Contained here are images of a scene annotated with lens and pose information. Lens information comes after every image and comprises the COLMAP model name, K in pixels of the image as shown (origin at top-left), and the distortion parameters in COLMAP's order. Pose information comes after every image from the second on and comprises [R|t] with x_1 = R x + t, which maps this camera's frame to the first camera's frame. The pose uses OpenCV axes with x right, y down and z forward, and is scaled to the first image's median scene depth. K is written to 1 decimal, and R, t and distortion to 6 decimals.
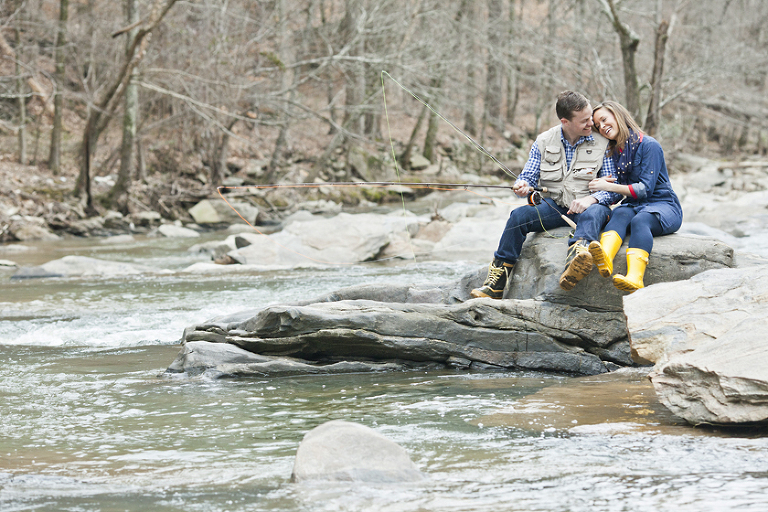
lens RADIAL K [[2954.6, 0, 384.0], [0, 2954.6, 256.0], [0, 0, 1]] dist [0.348447, -2.914649]
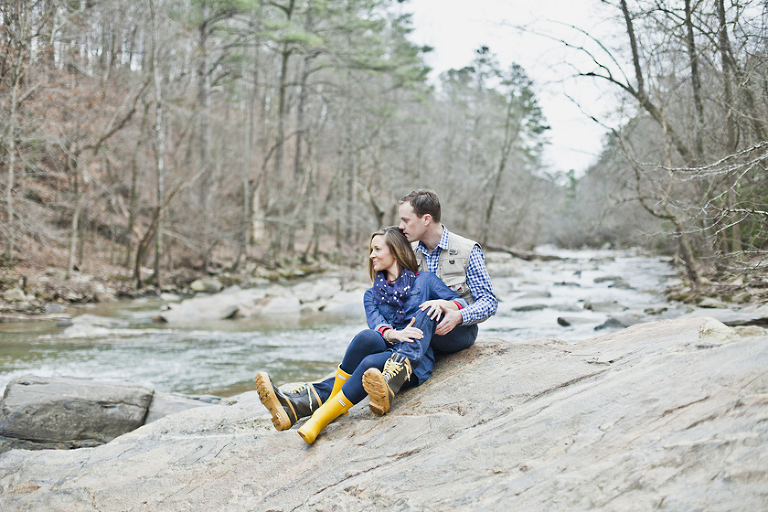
lens RADIAL K [[1152.1, 0, 384.0], [0, 1152.1, 256.0], [0, 0, 1]] dist [-0.168915, 0.012295]
pose [[0.999269, 0.004666, 0.037950, 0.052519], [-0.003564, 0.999571, -0.029058, -0.013187], [-0.038070, 0.028901, 0.998857, 0.117152]]
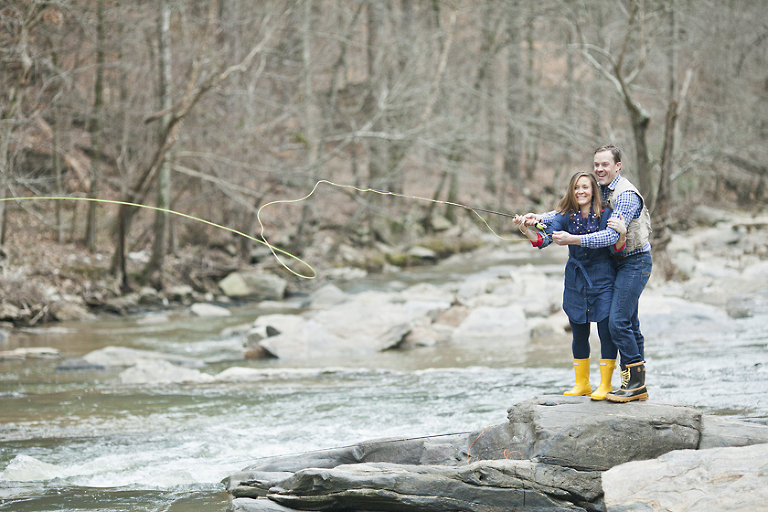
lens RADIAL K [[2954.6, 0, 384.0], [0, 2954.6, 256.0], [0, 0, 1]] dist [0.348447, -2.914649]
pose [[0.999922, -0.009228, -0.008367, 0.000869], [0.009131, 0.999891, -0.011581, -0.013245], [0.008473, 0.011504, 0.999898, -0.042536]]
